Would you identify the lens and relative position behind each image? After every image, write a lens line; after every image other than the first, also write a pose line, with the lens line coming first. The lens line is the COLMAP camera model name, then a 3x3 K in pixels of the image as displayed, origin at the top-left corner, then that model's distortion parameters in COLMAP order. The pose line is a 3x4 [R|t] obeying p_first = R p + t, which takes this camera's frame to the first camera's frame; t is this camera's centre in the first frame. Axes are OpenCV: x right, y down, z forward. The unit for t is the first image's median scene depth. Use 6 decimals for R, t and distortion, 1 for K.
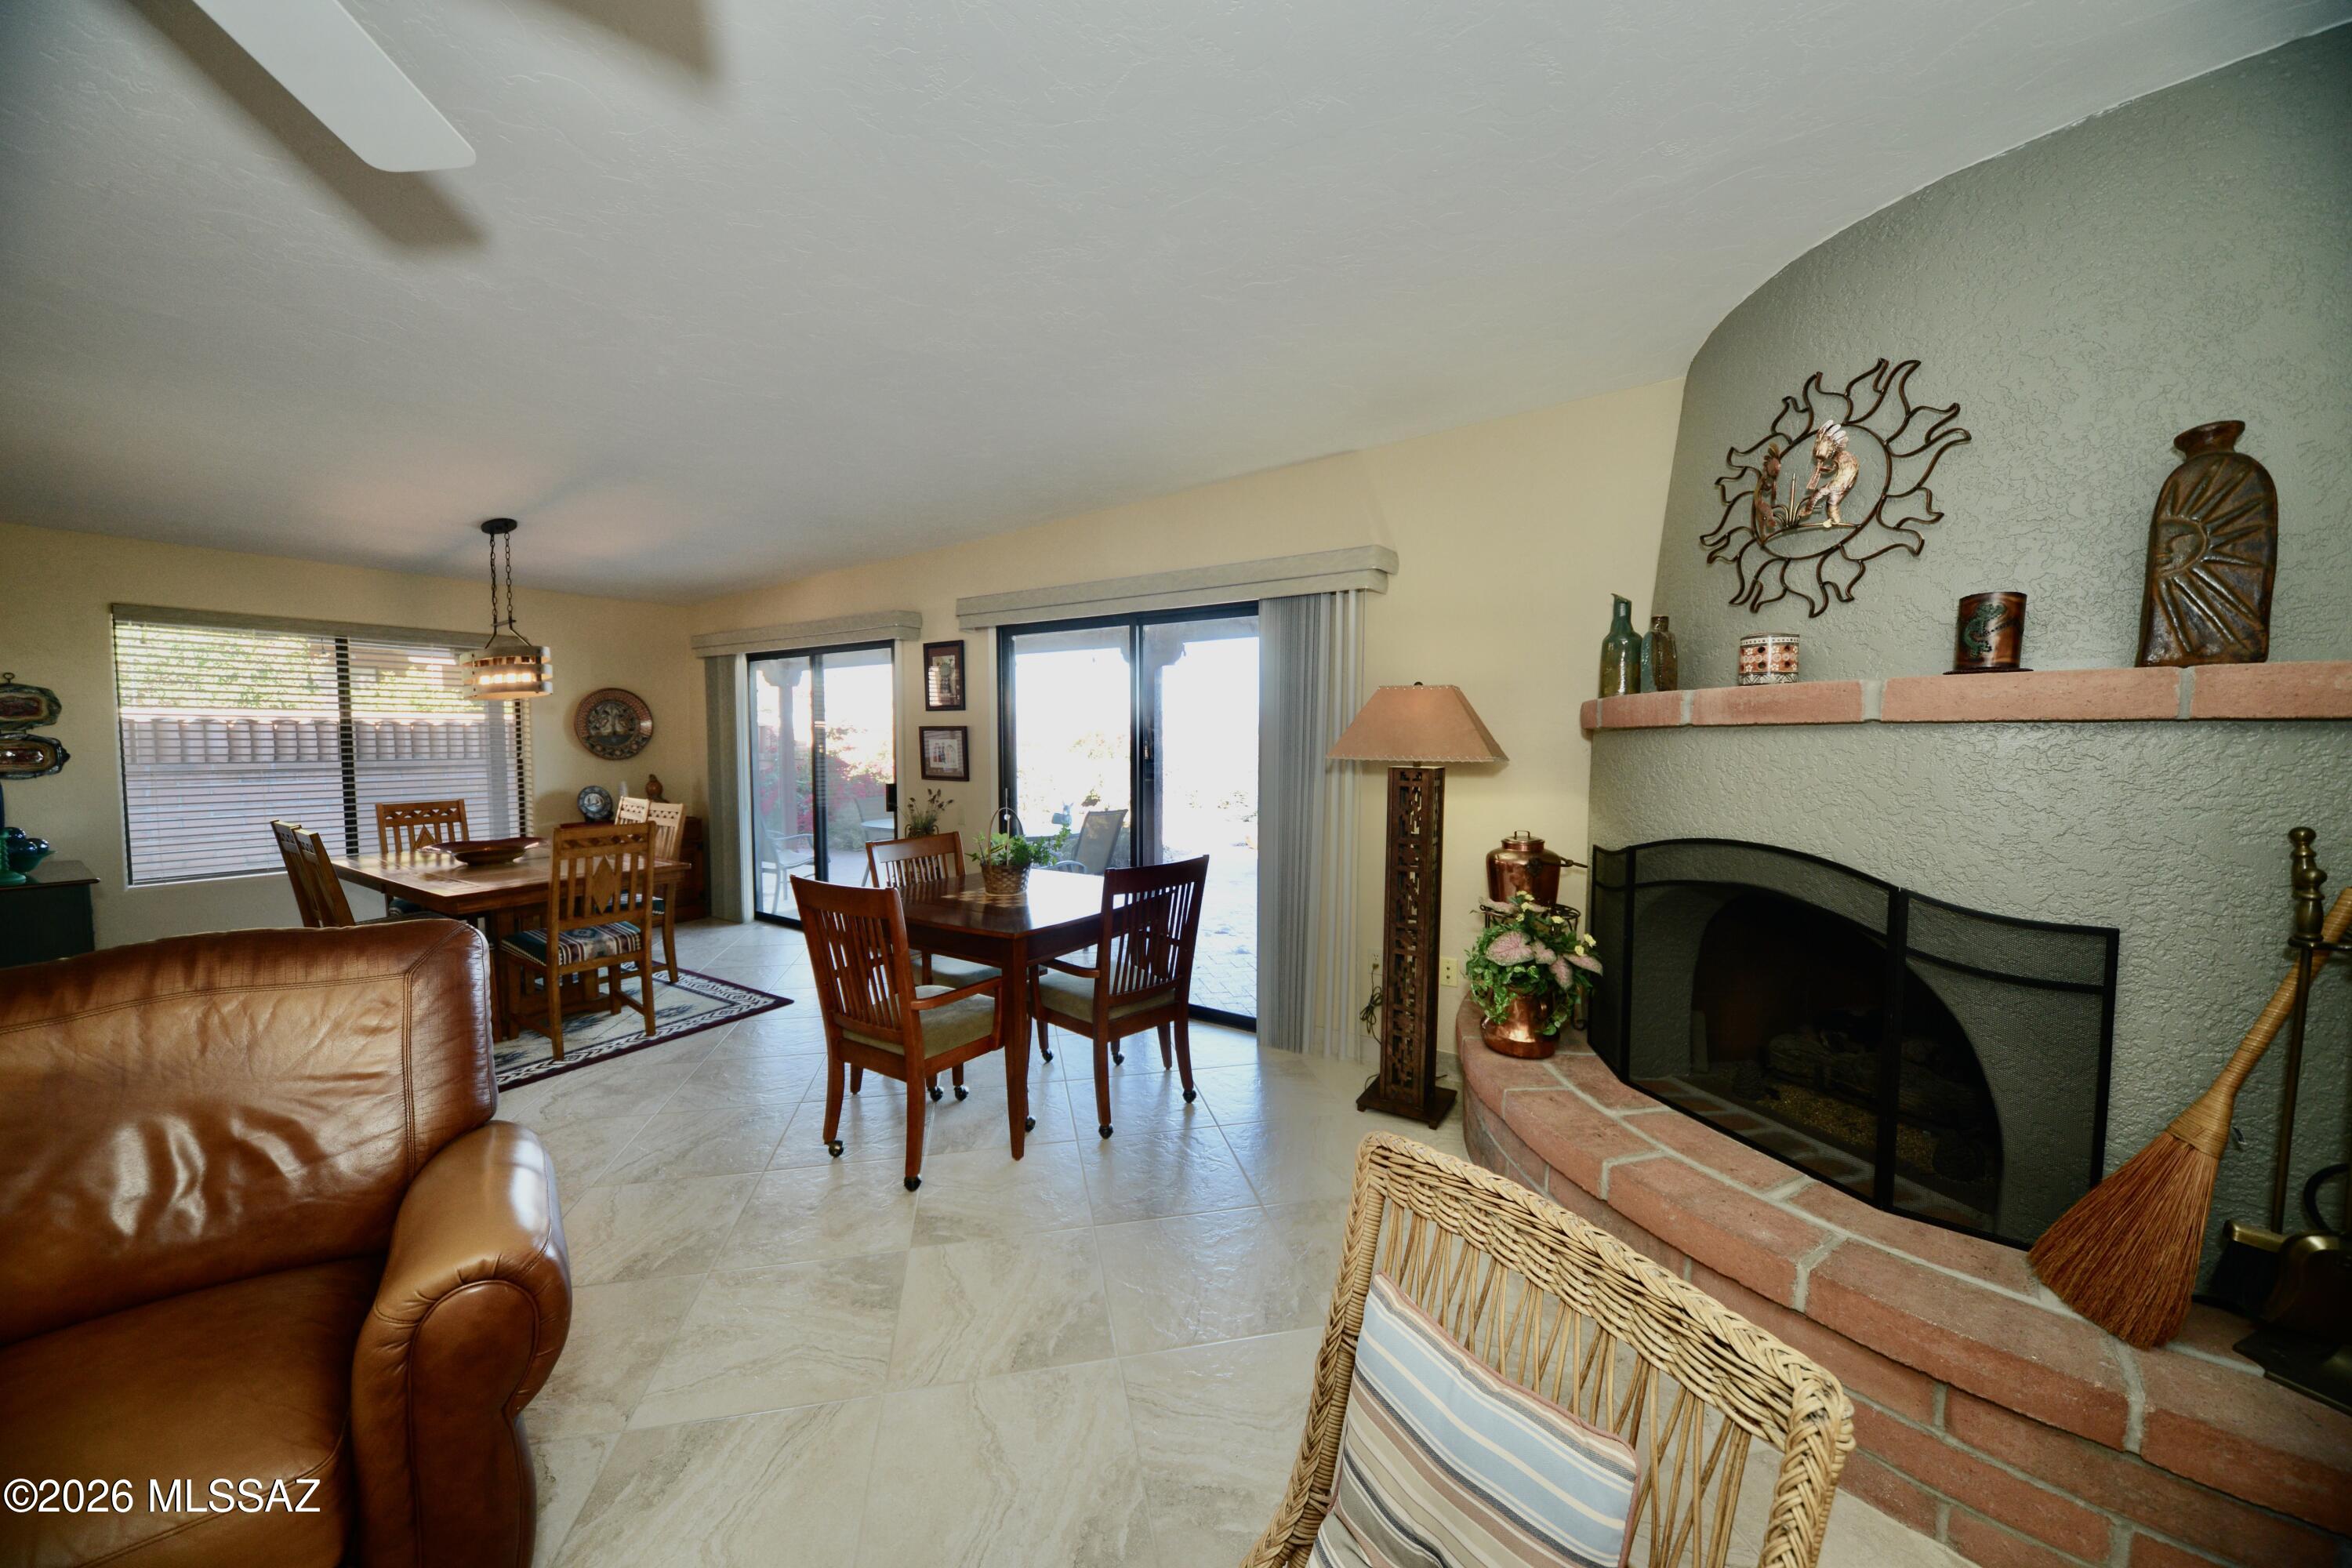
lens RADIAL K [[817.0, 0, 1176.0], [0, 817.0, 784.0], [0, 0, 1]] dist [-0.000032, 0.000087]
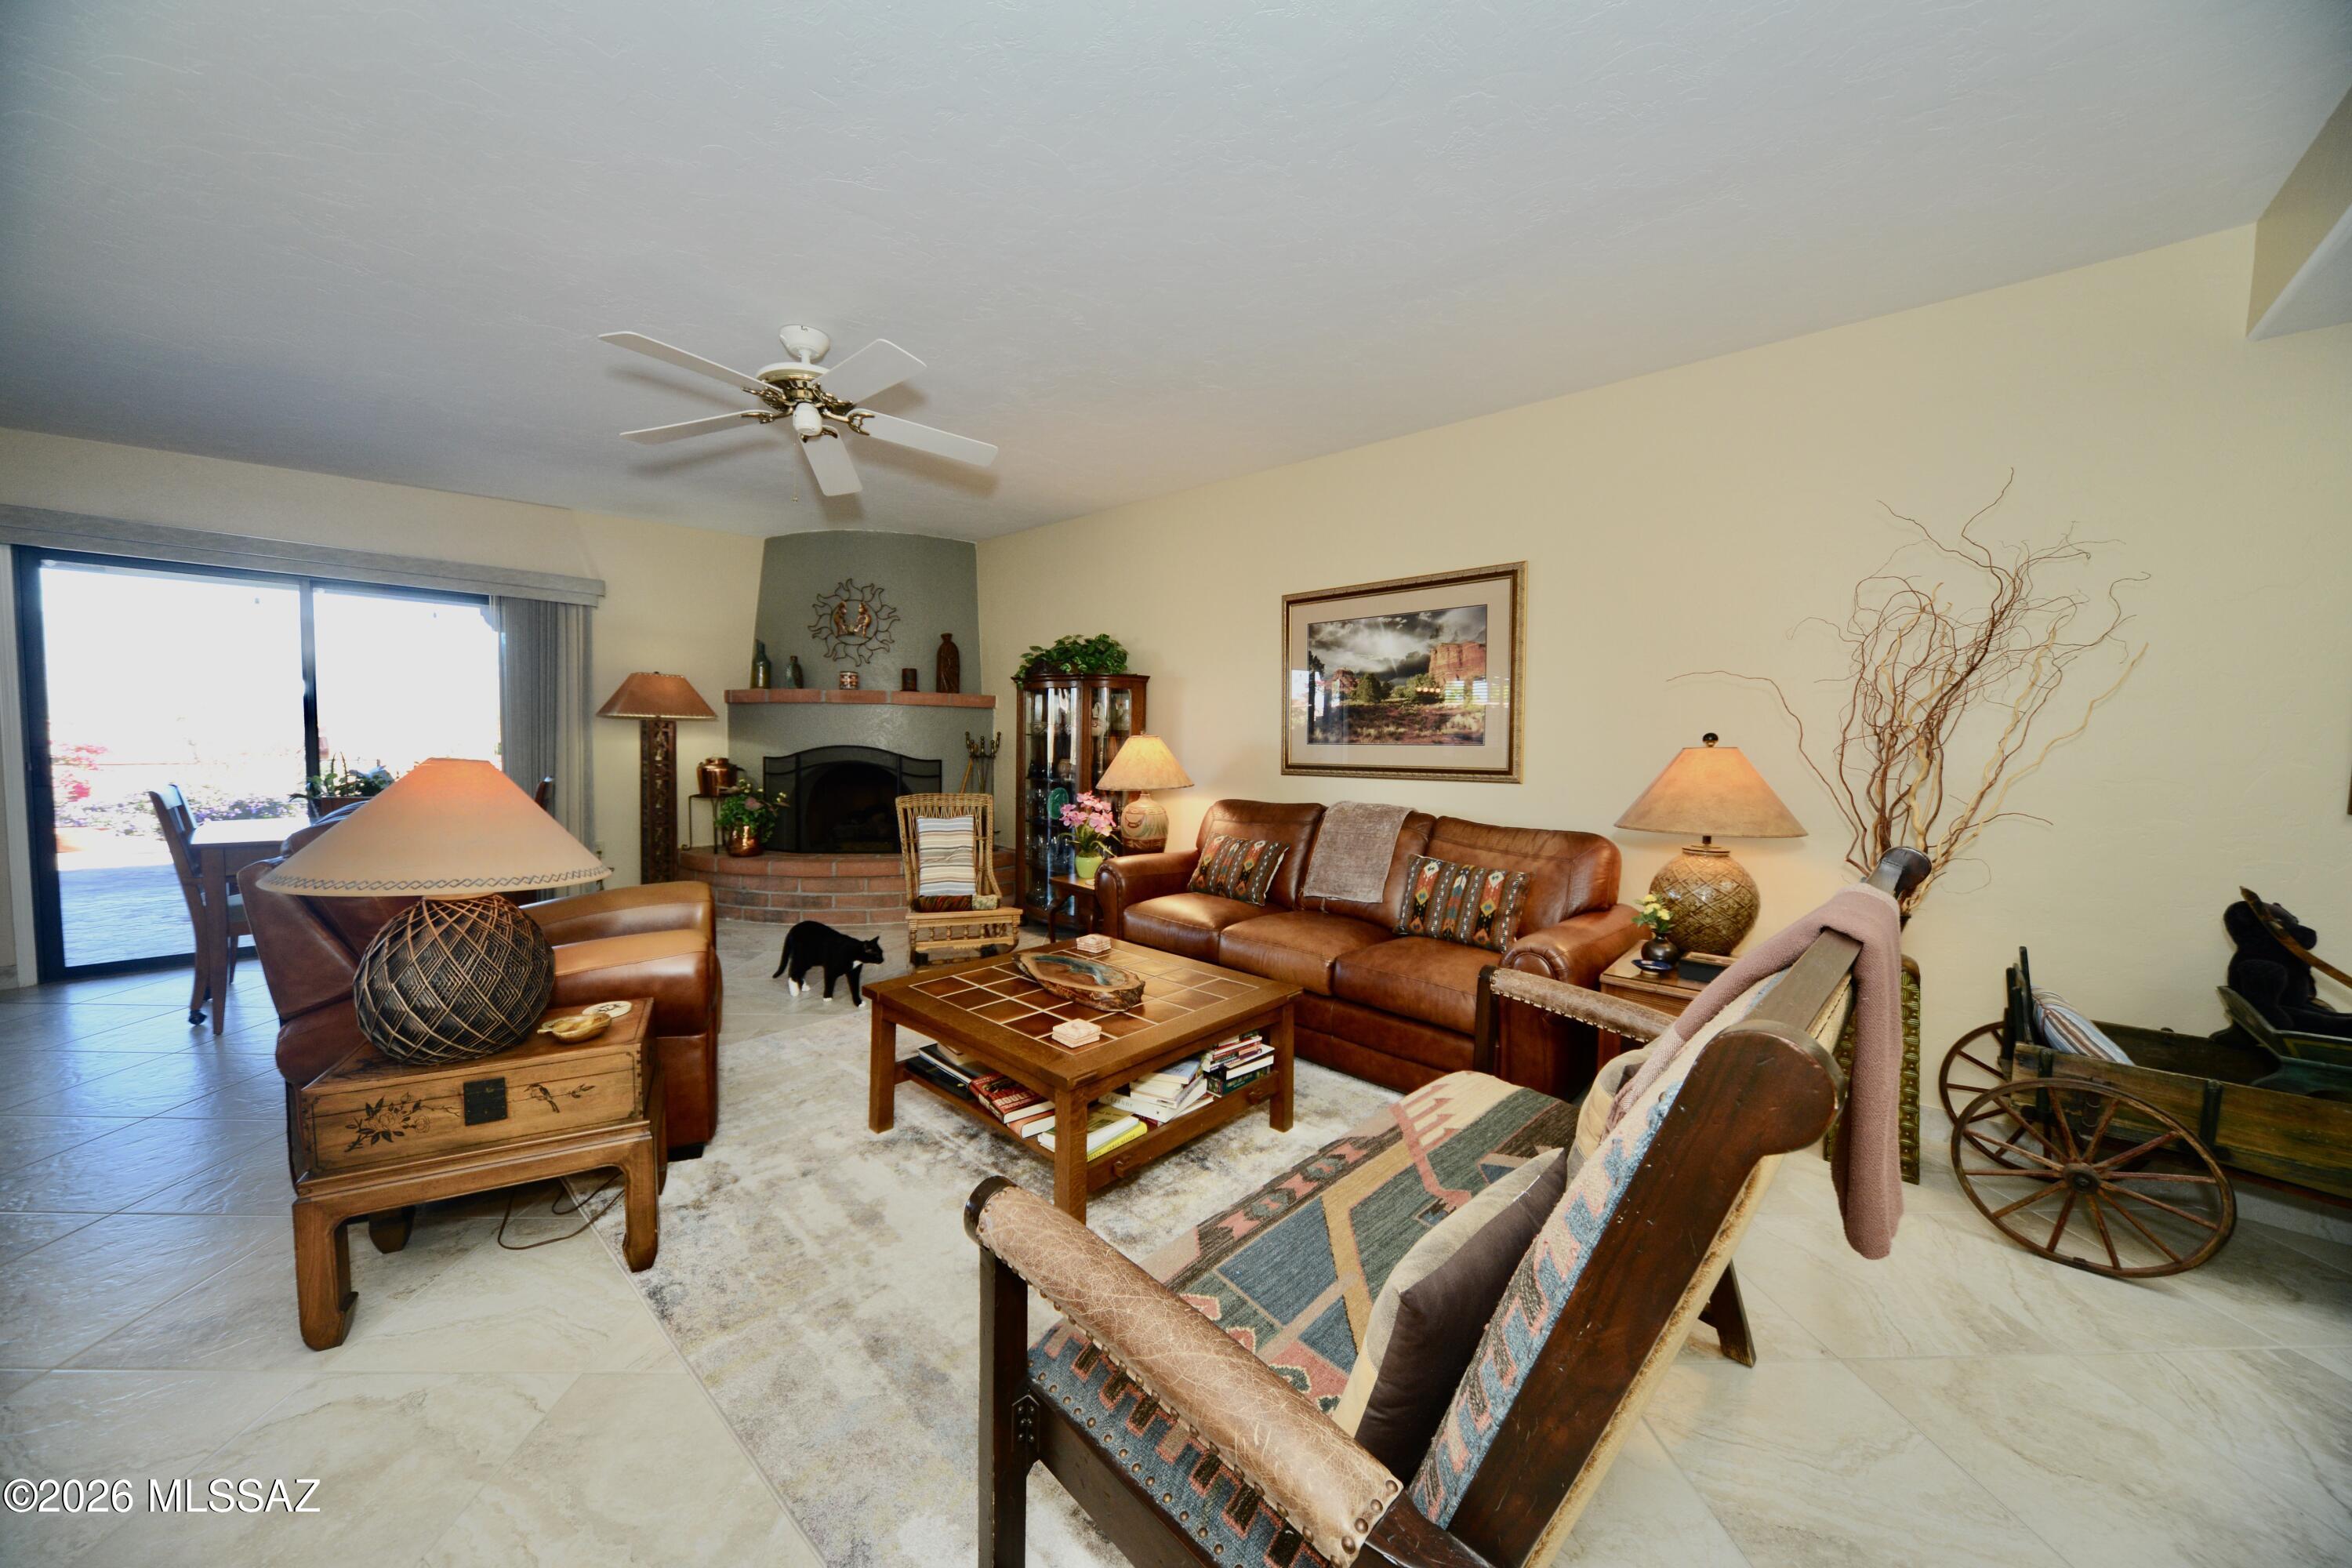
lens RADIAL K [[817.0, 0, 1176.0], [0, 817.0, 784.0], [0, 0, 1]] dist [-0.000032, 0.000087]
pose [[0.225104, -0.036920, 0.973635, -1.577575], [0.034699, 0.998952, 0.029858, 0.141422], [-0.973717, 0.027063, 0.226150, -0.638845]]
